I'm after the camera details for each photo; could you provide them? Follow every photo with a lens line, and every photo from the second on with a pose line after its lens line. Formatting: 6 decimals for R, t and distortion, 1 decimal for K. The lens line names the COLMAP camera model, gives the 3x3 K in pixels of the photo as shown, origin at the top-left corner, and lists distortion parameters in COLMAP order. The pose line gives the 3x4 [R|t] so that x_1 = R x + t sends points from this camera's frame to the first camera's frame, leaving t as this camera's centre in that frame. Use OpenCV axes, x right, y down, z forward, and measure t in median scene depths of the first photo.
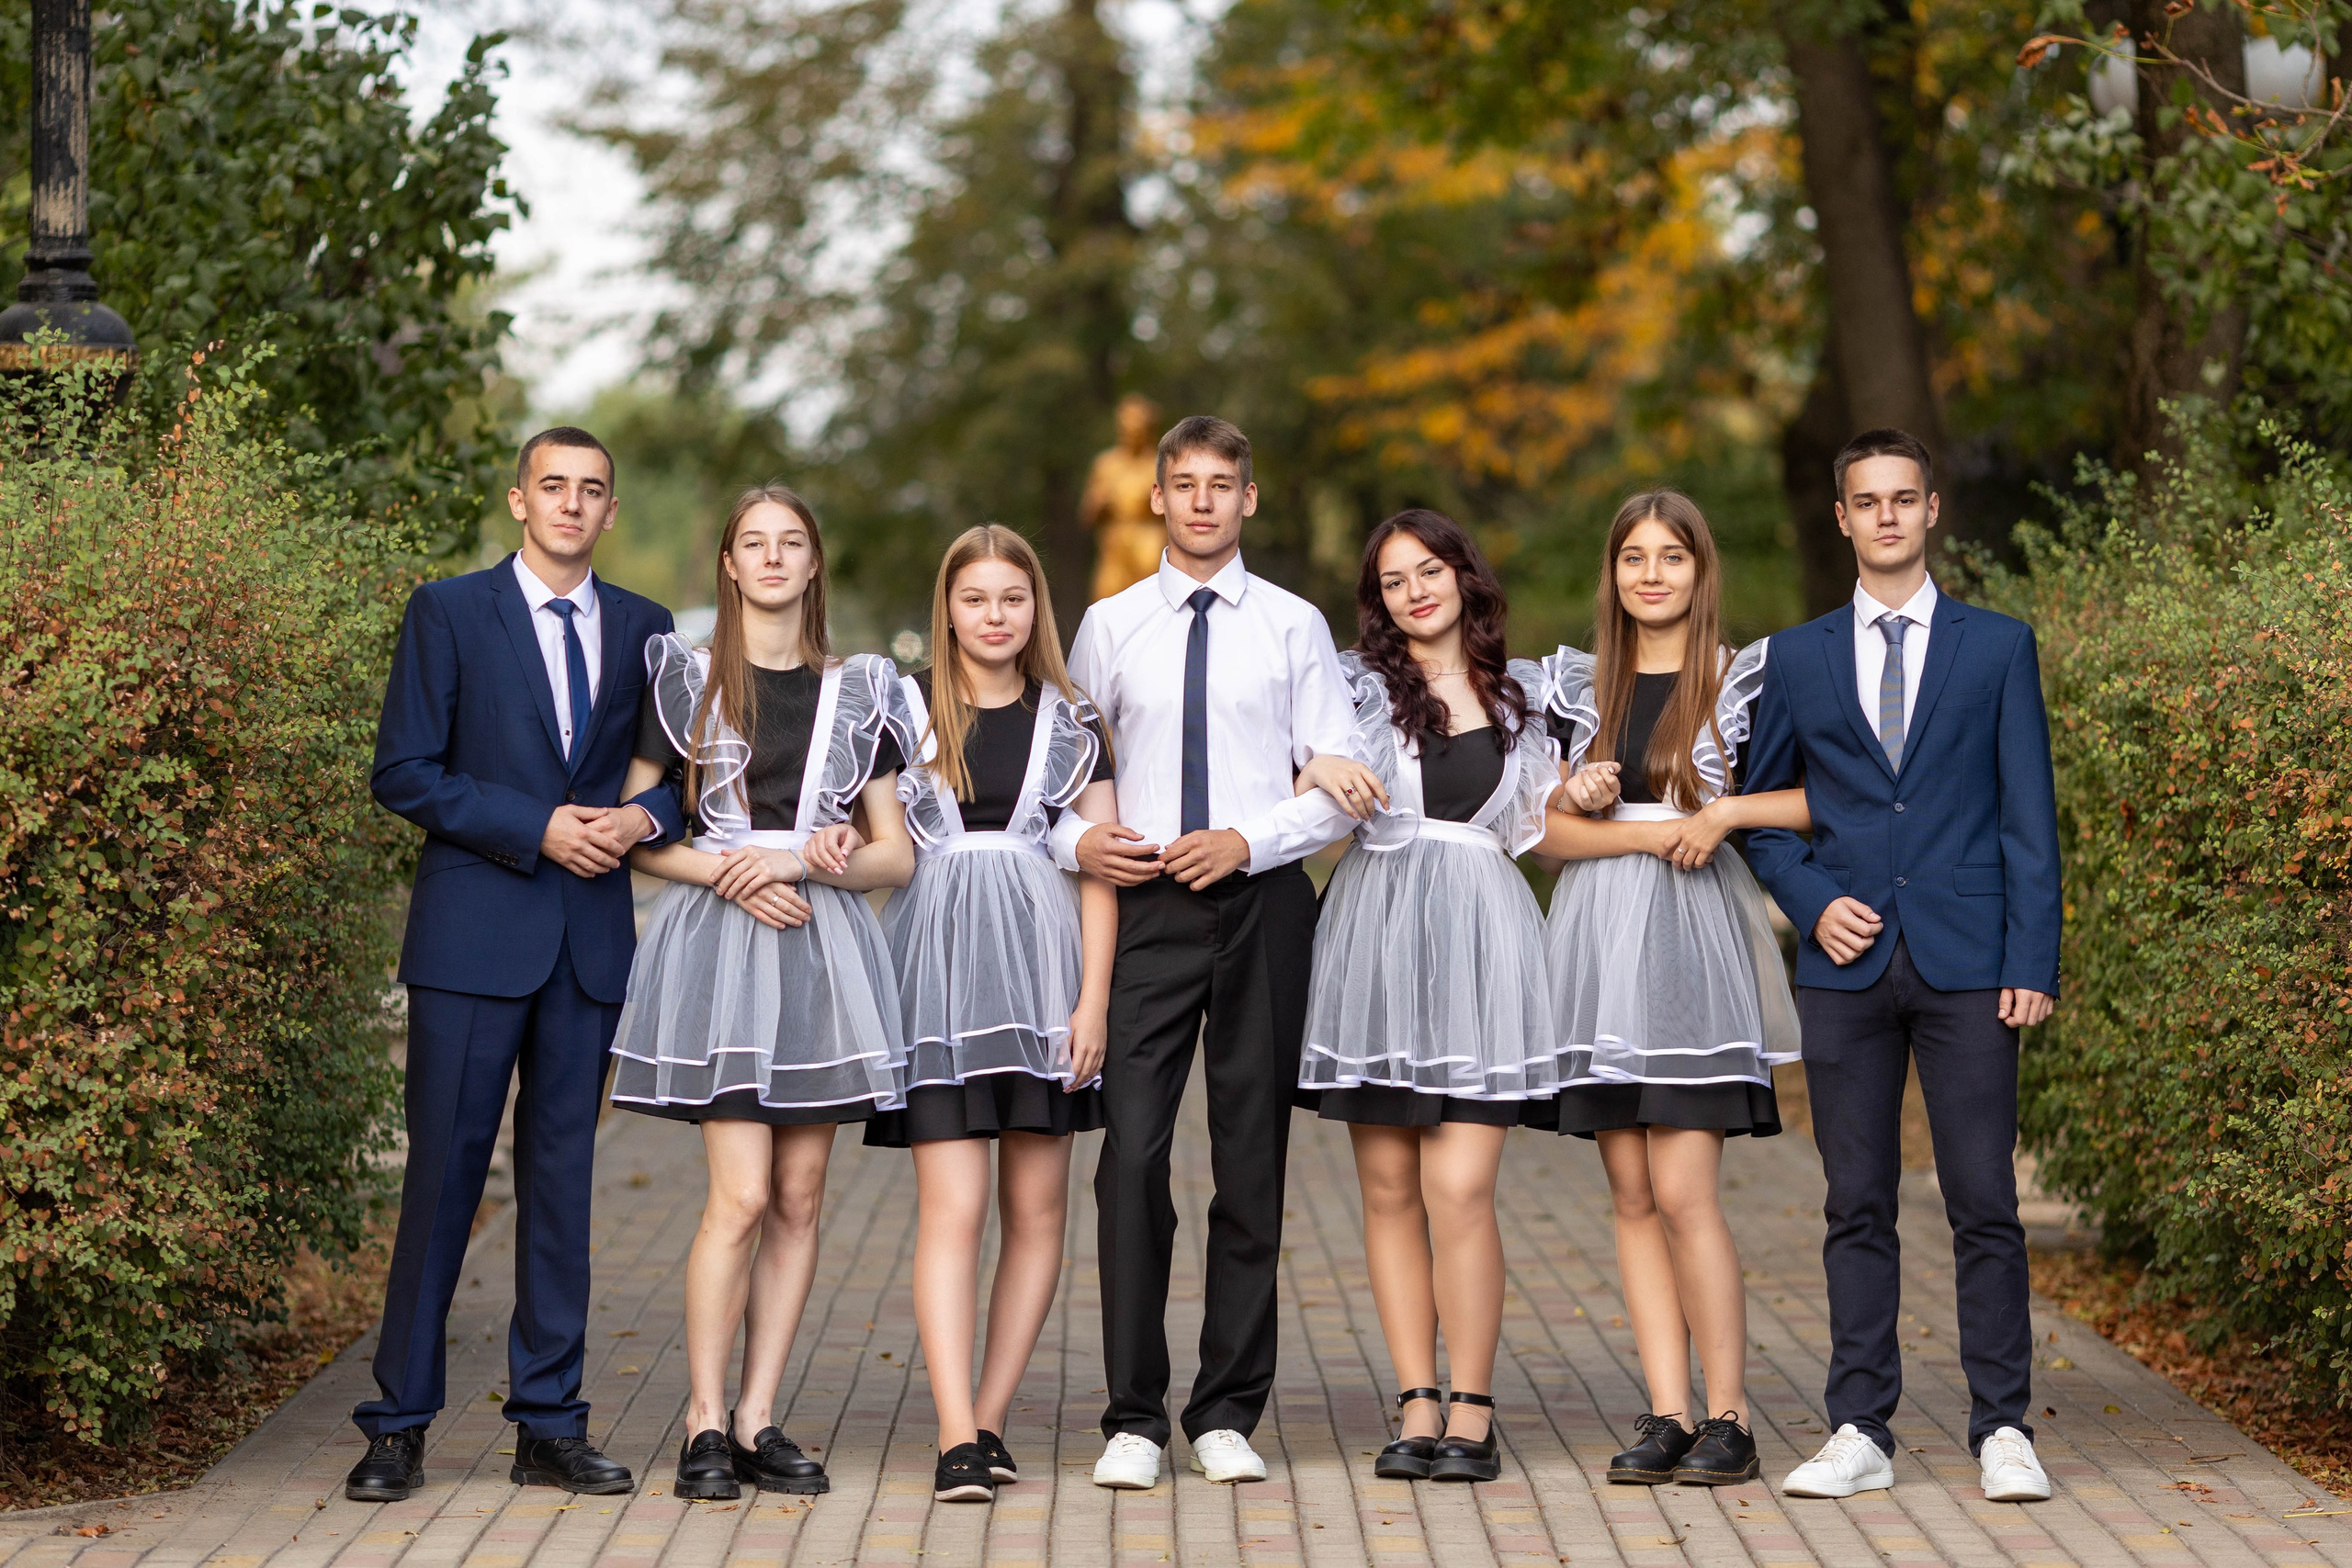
lens RADIAL K [[8783.7, 0, 1176.0], [0, 8783.7, 784.0], [0, 0, 1]] dist [0.080961, 3.588520]
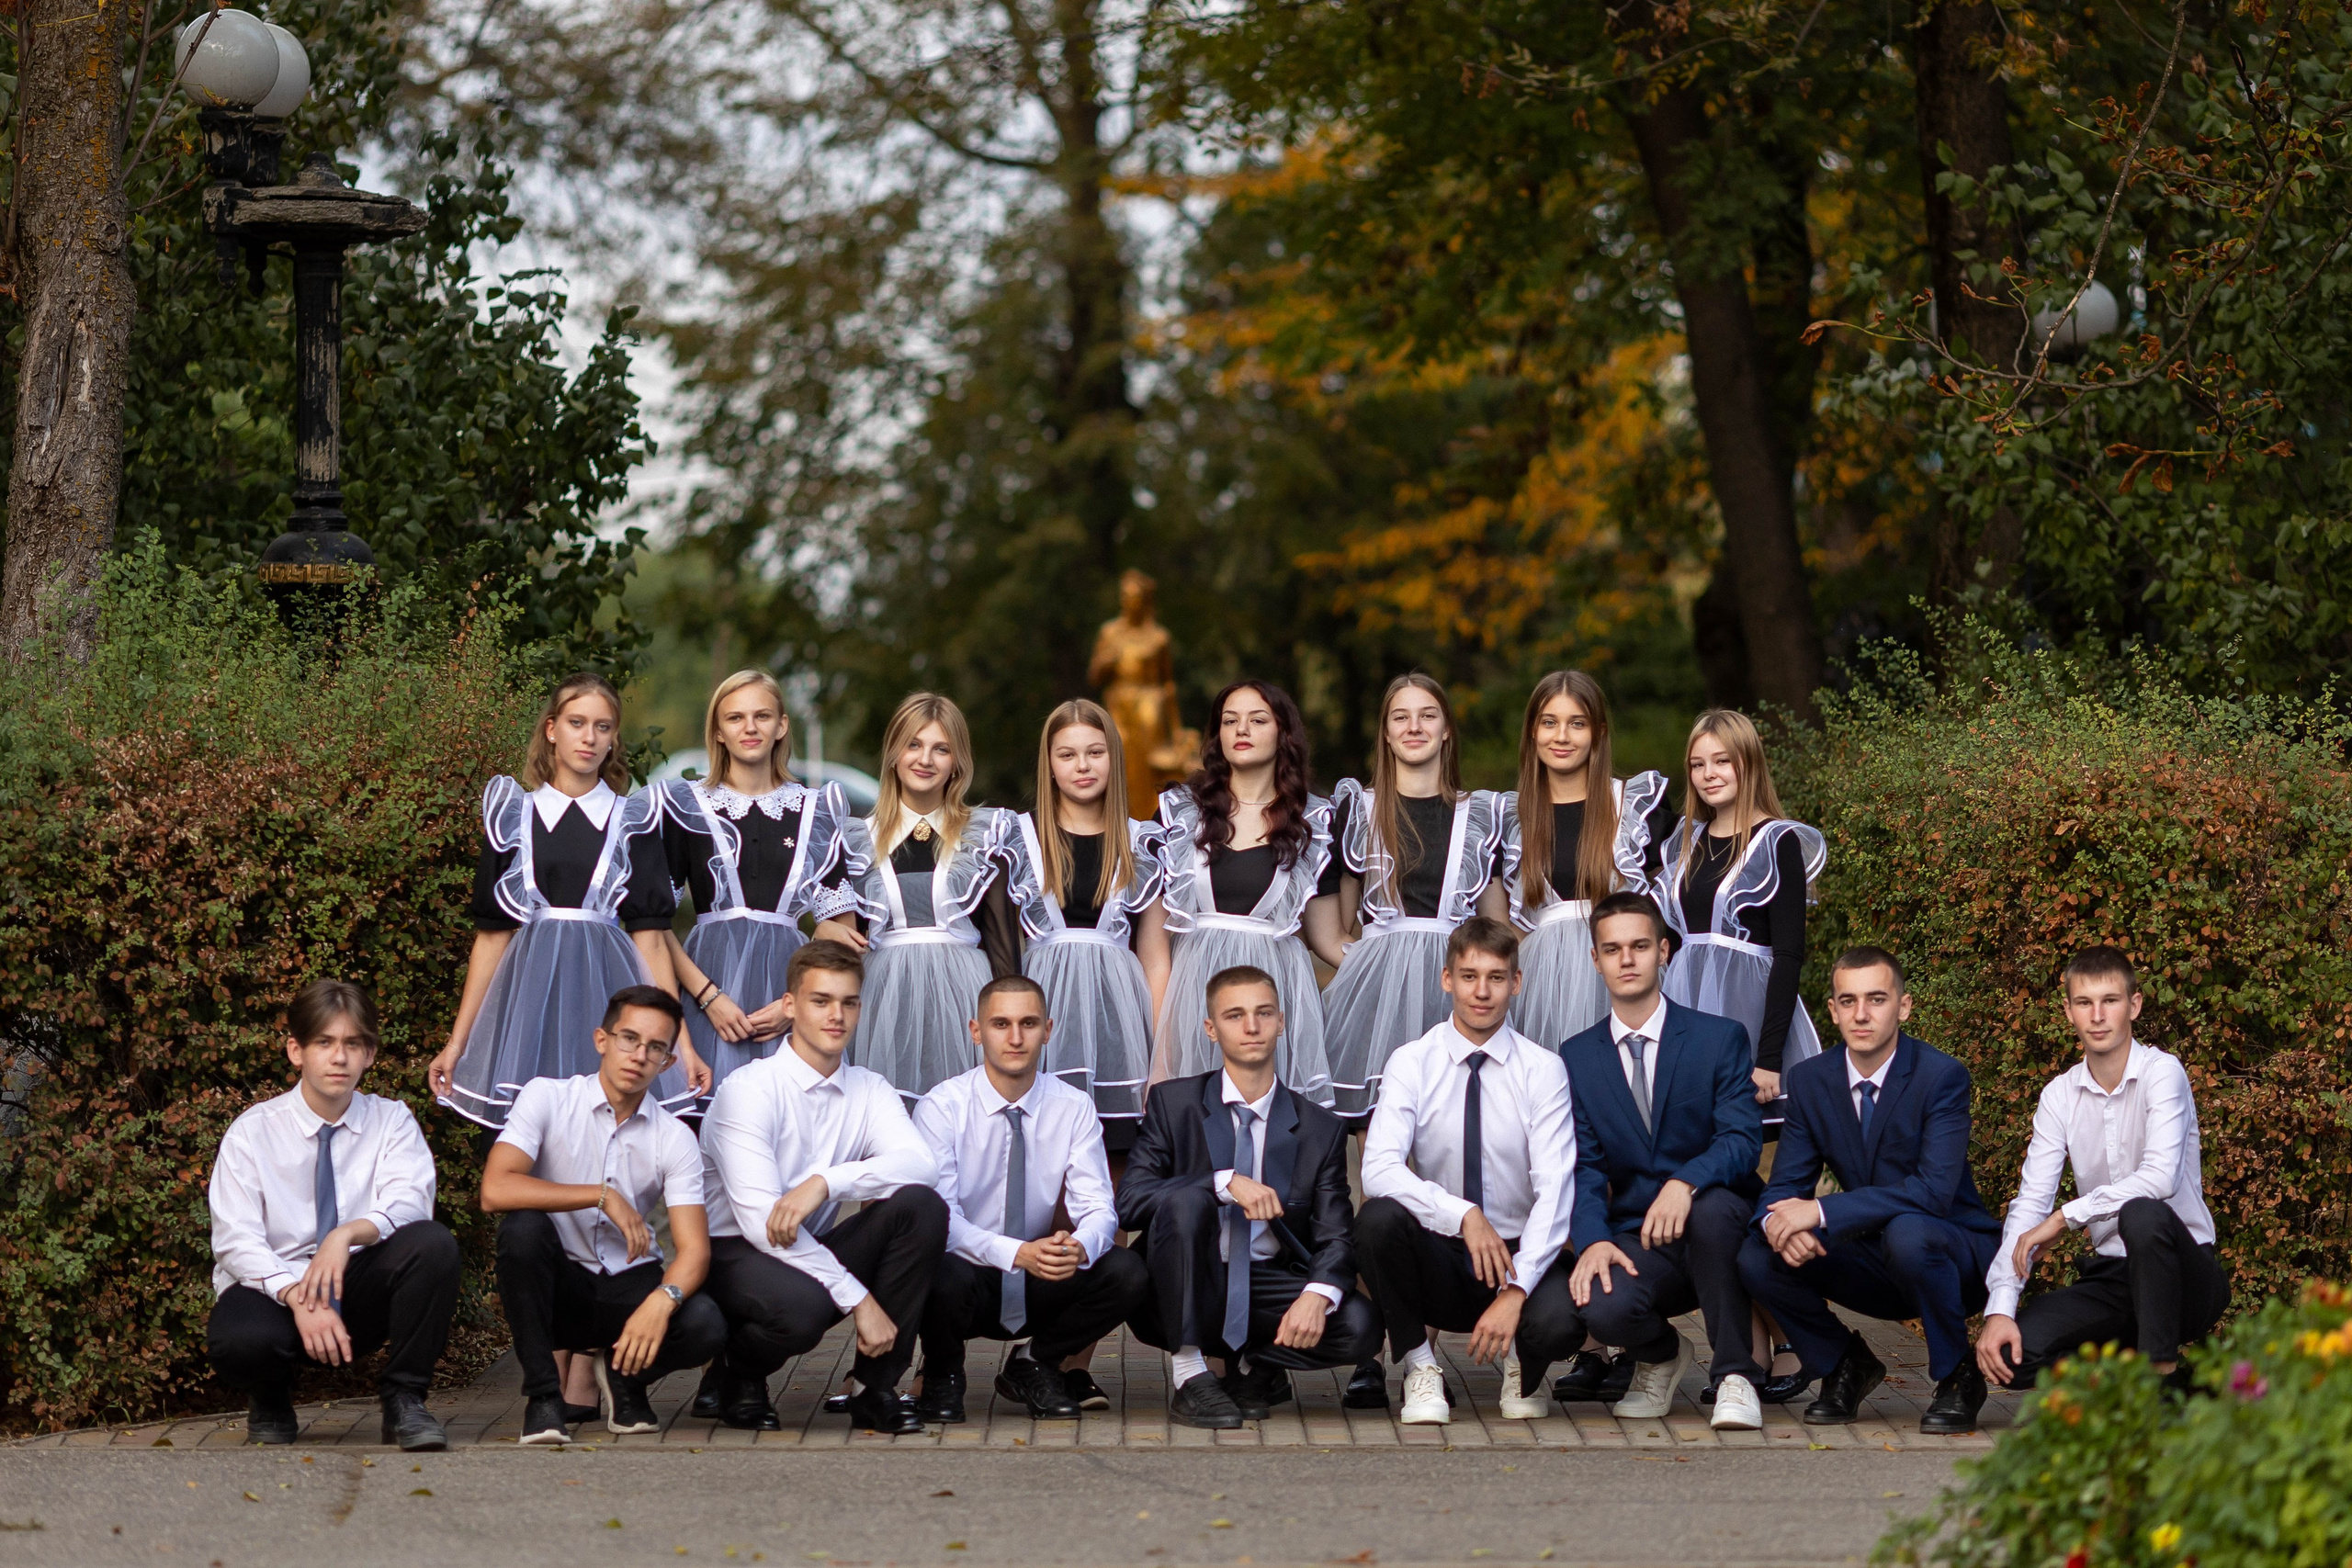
lens RADIAL K [[9152.6, 0, 1176.0], [0, 9152.6, 973.0], [0, 0, 1]] dist [0.212188, 1.289687]
pose [[0.999982, -0.006027, -0.000343, 0.001651], [0.006028, 0.999977, 0.003147, 0.007541], [0.000324, -0.003149, 0.999995, -0.355513]]
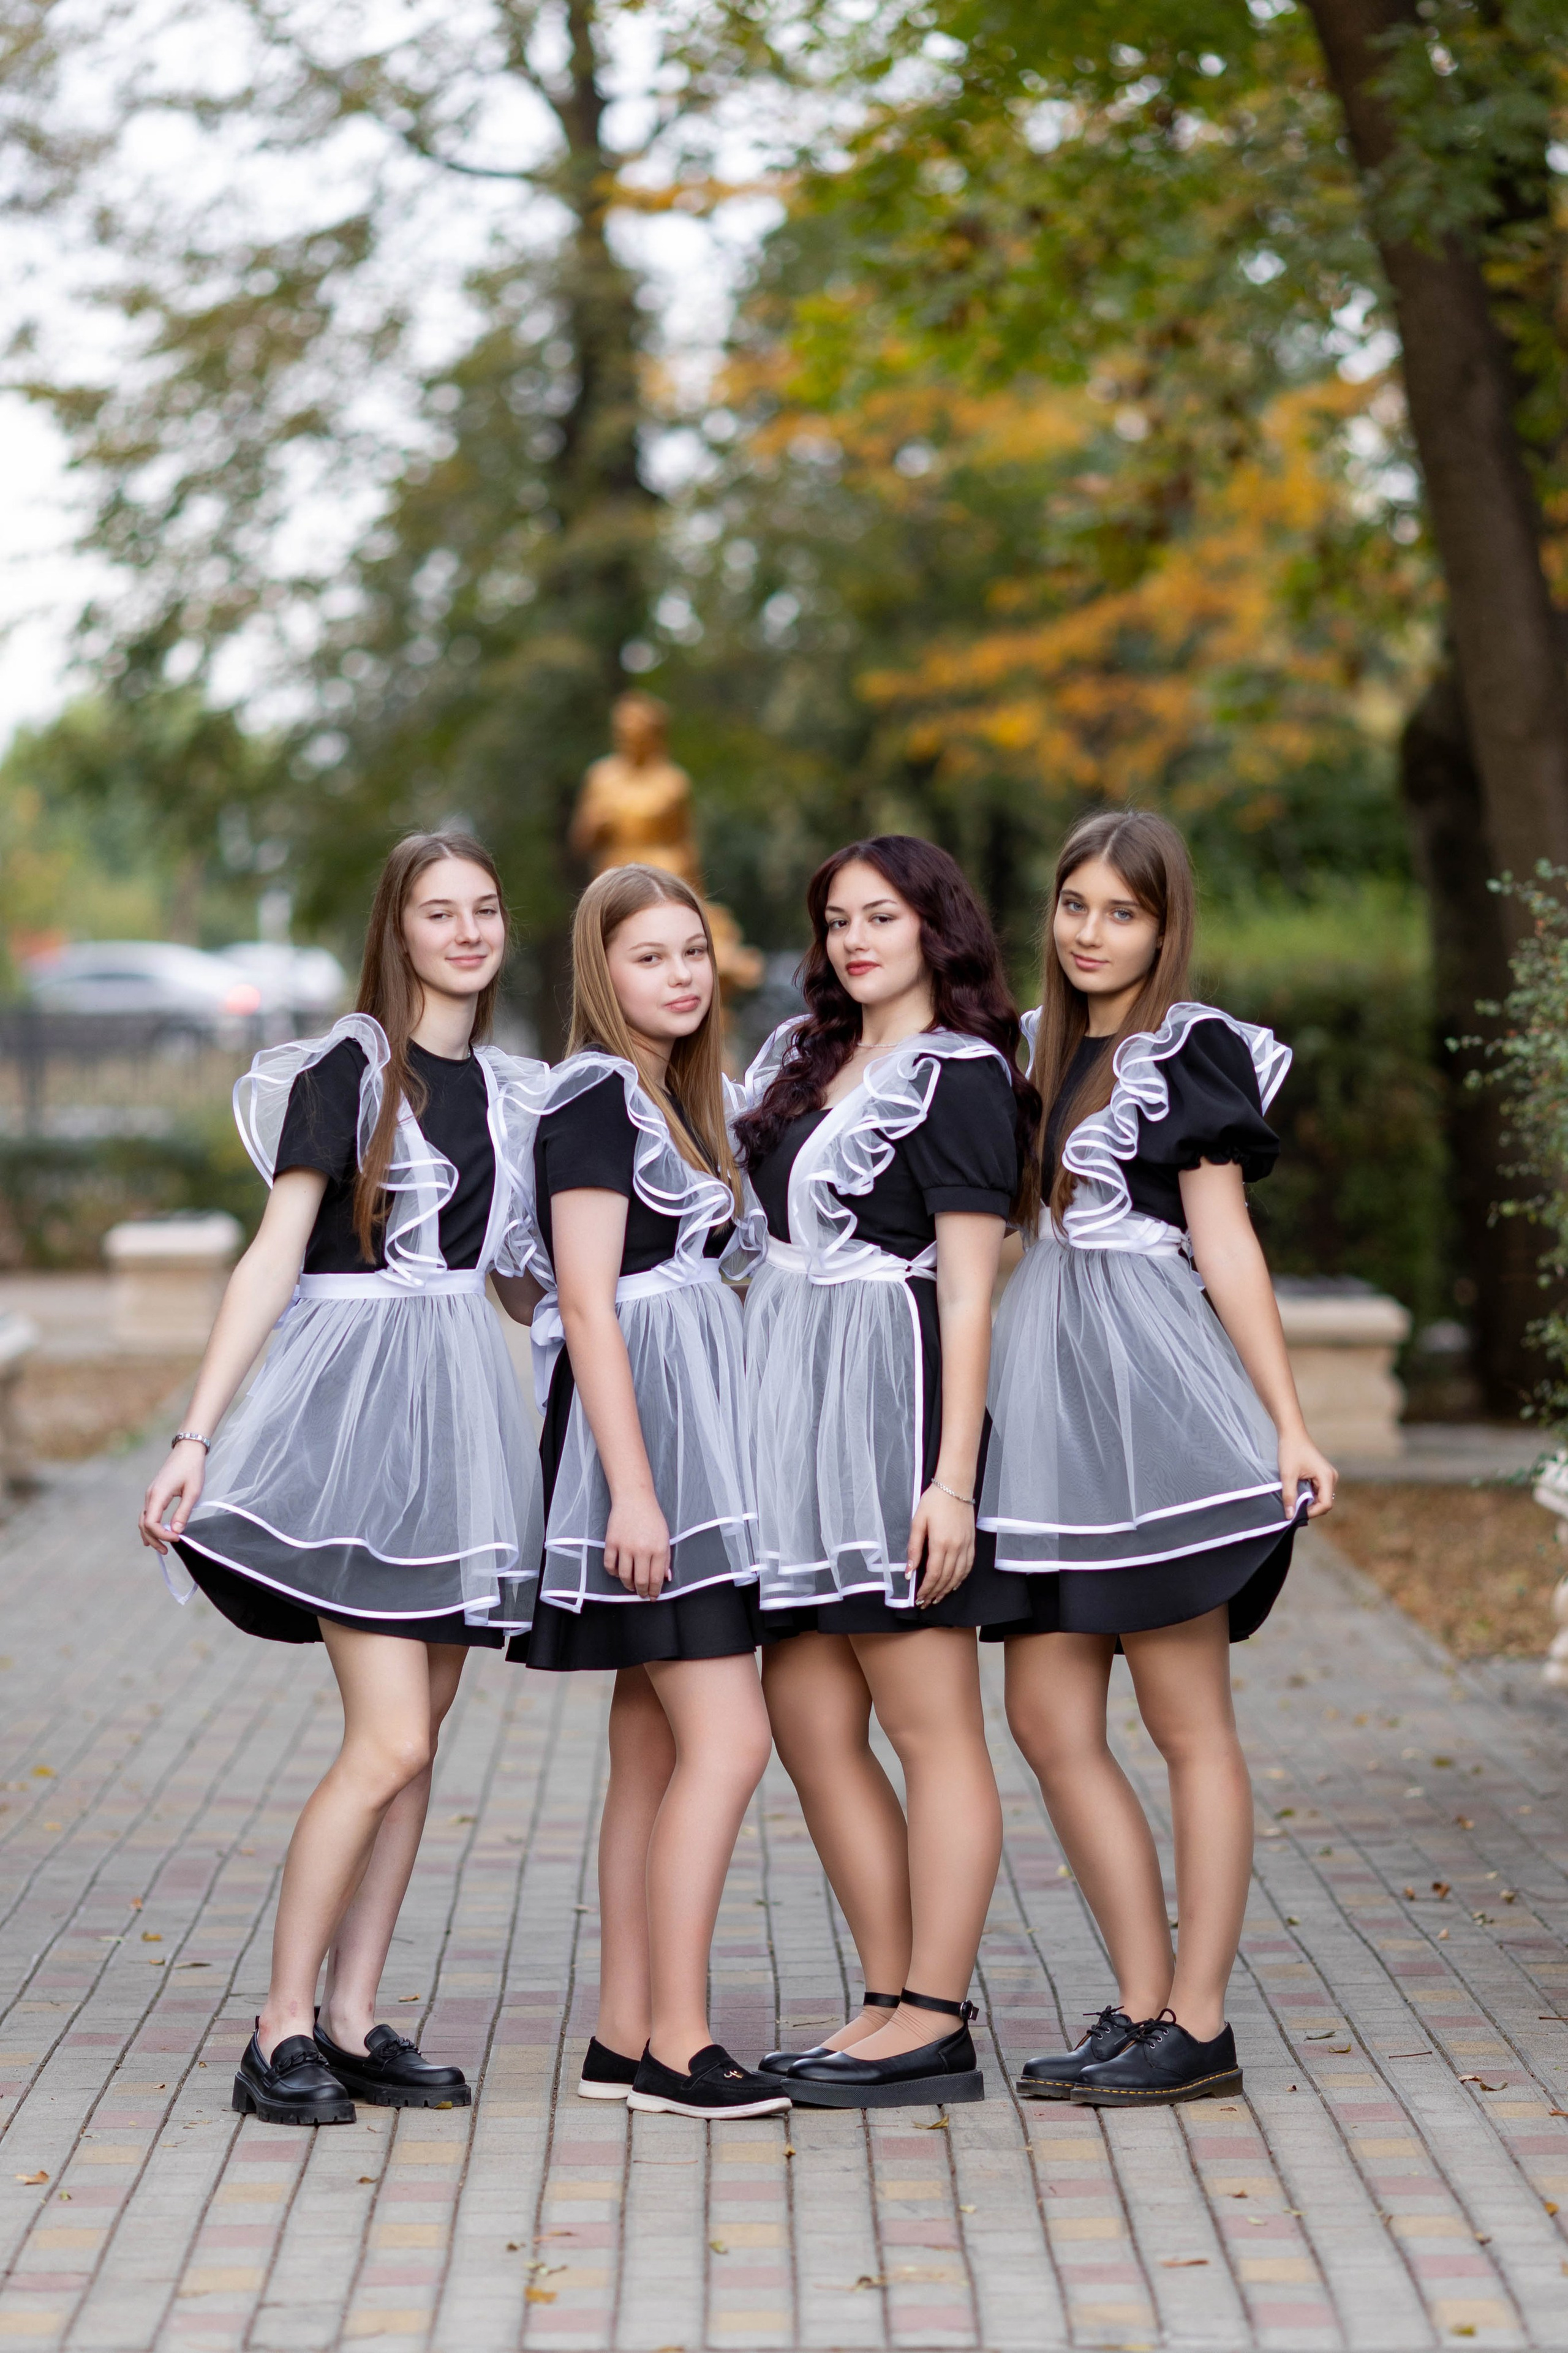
lens RADIAL K [[10058.3, 0, 784.0], [0, 10058.3, 1176.5], [0, 0, 1]] dist [0.025361, 3.661228]
pose [[0.999930, -0.011689, -0.001709, 0.022171], [0.011695, 0.999925, 0.003580, -0.004072], [0.001667, -0.003600, 0.999992, 0.110988]]
